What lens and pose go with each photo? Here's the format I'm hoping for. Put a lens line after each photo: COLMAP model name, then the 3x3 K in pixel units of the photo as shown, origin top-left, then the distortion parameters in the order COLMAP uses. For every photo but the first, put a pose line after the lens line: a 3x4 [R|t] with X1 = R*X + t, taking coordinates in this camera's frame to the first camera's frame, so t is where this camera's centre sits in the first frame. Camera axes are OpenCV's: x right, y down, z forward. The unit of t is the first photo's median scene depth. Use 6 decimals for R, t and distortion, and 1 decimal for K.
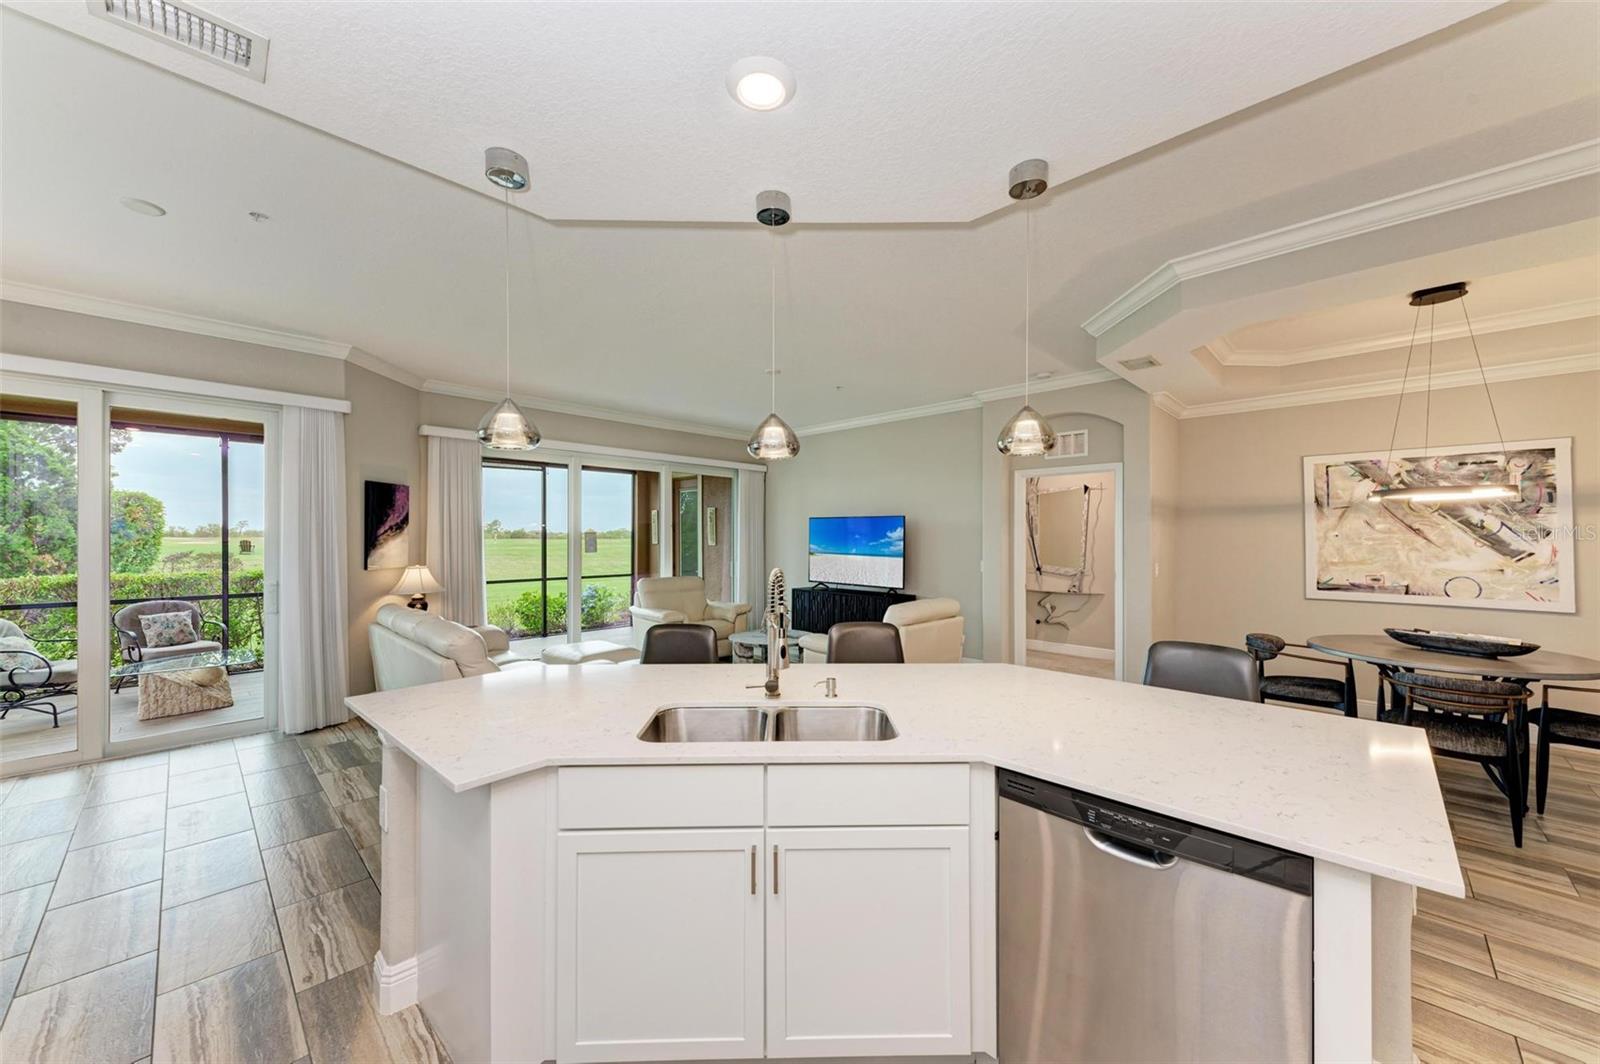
lens RADIAL K [[575.5, 0, 803.3], [0, 575.5, 537.3], [0, 0, 1]] dist [0.000335, -0.000473]
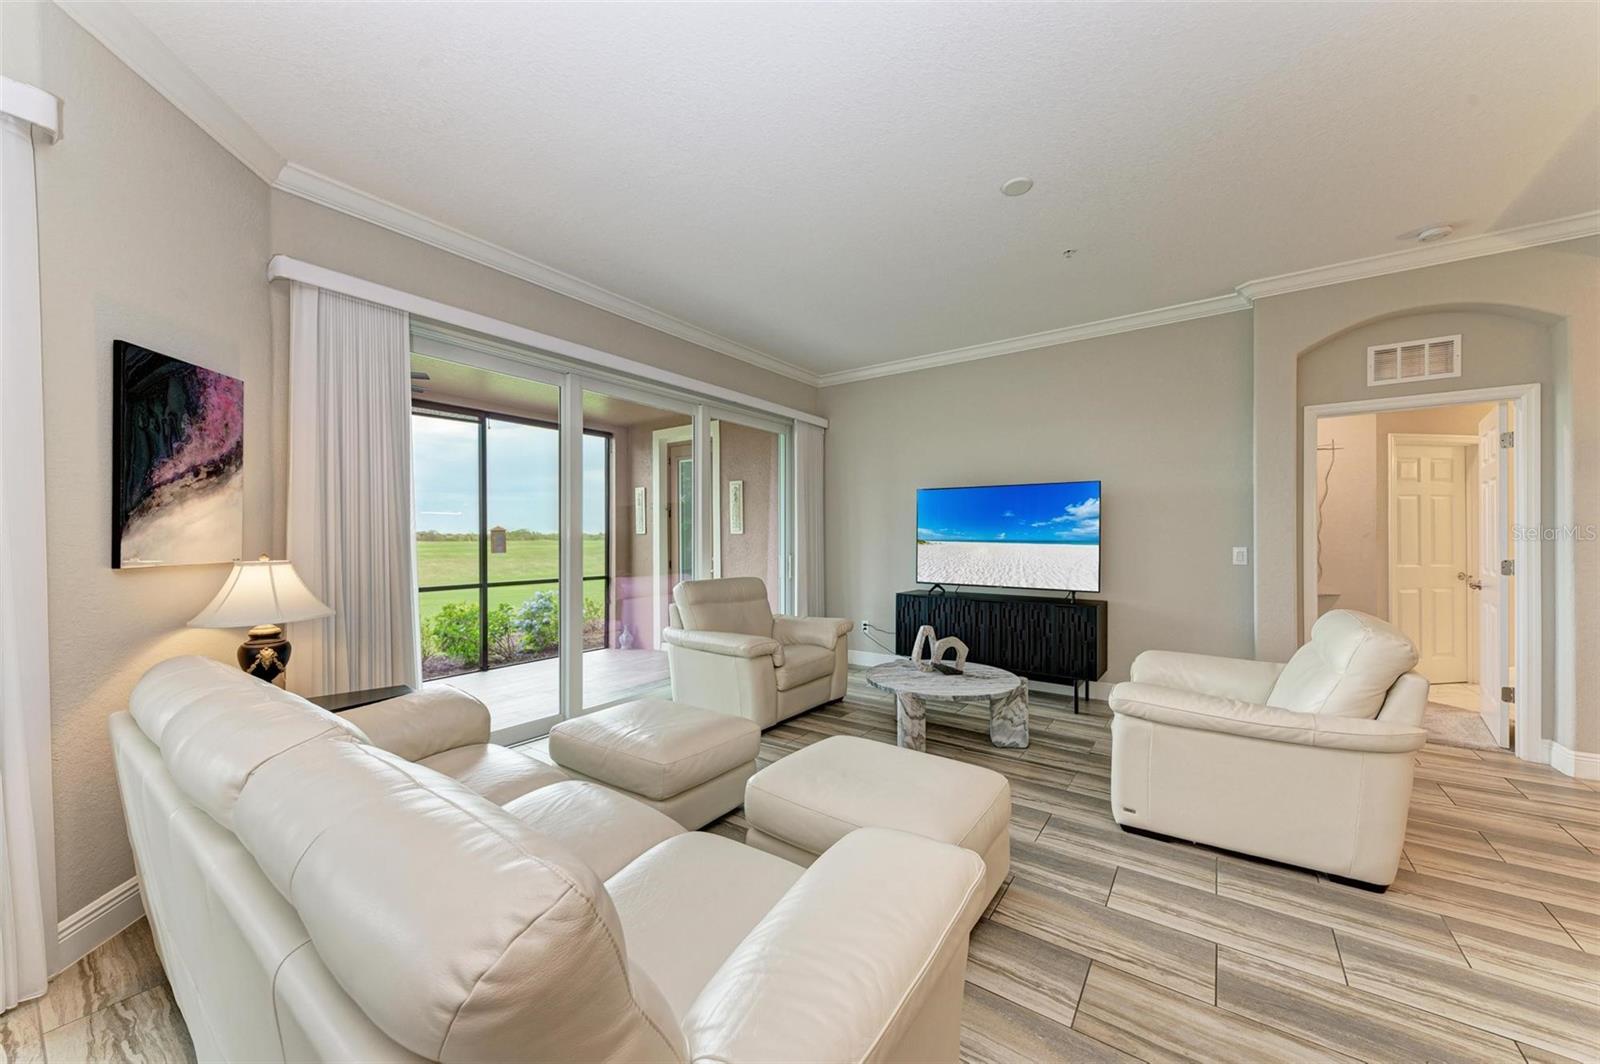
lens RADIAL K [[575.5, 0, 795.6], [0, 575.5, 540.4], [0, 0, 1]] dist [0.000335, -0.000473]
pose [[0.989722, -0.003642, 0.142955, -0.257211], [0.003187, 0.999989, 0.003411, 0.026830], [-0.142966, -0.002921, 0.989723, 0.392972]]
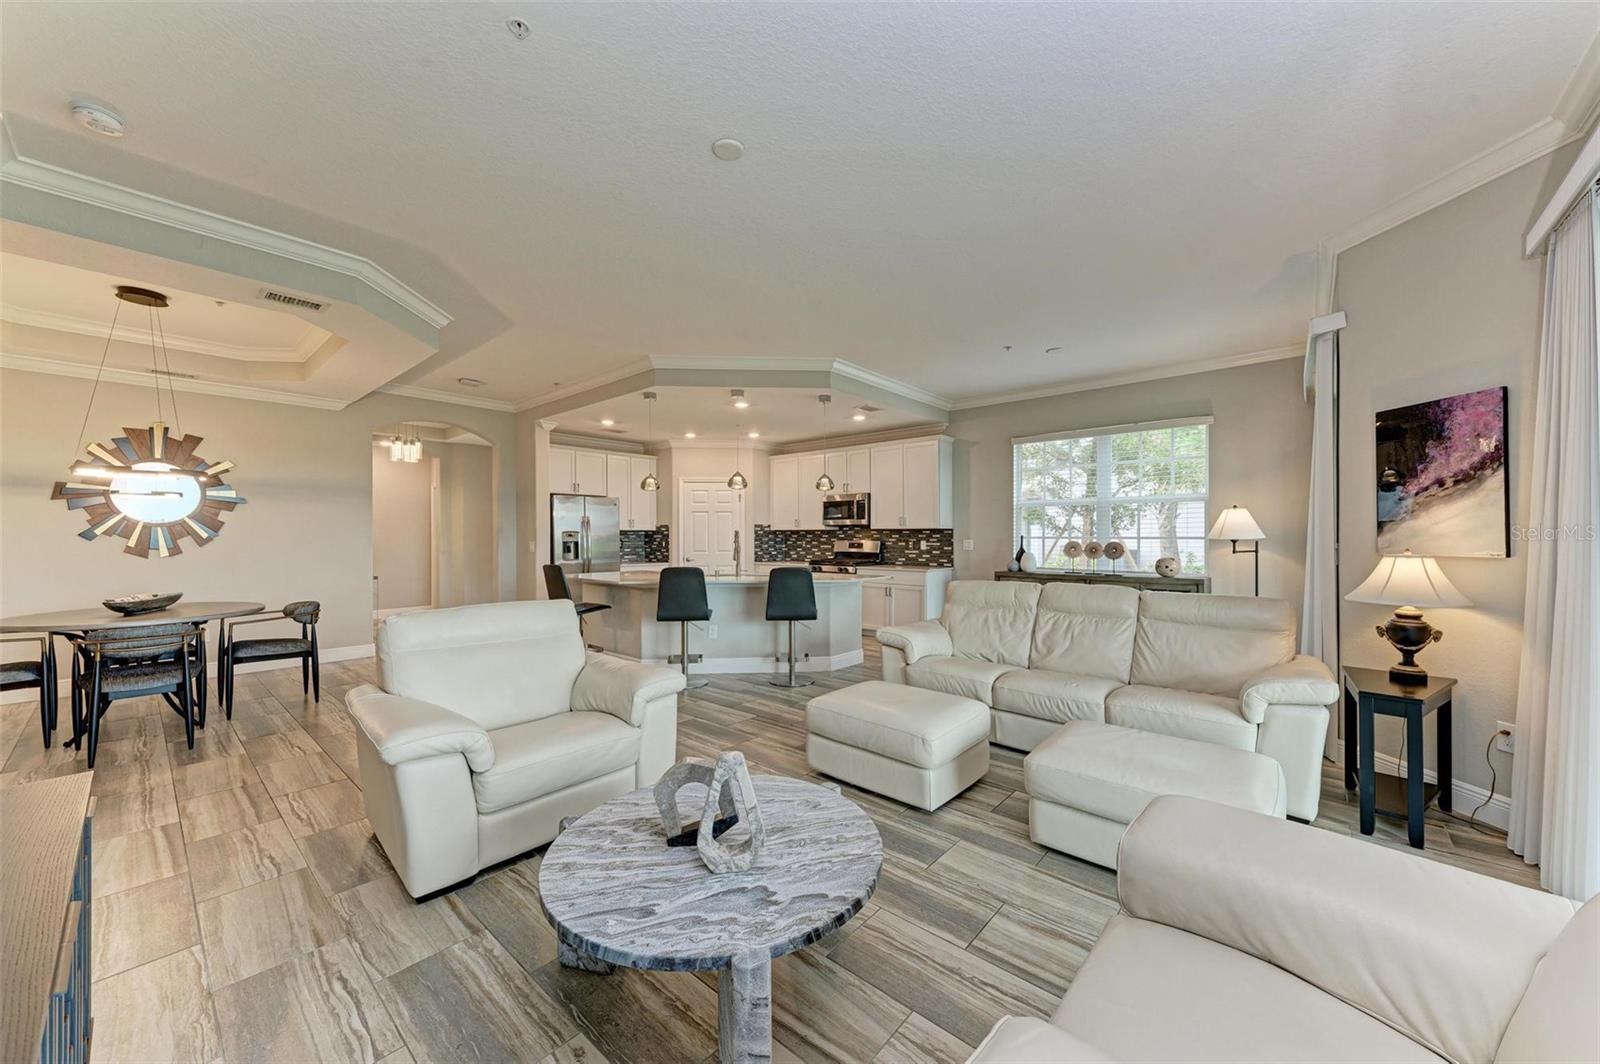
lens RADIAL K [[575.5, 0, 805.3], [0, 575.5, 542.0], [0, 0, 1]] dist [0.000335, -0.000473]
pose [[-0.998067, -0.000551, -0.062148, -0.069003], [-0.001072, 0.999965, 0.008351, 0.027173], [0.062141, 0.008401, -0.998032, 1.139402]]
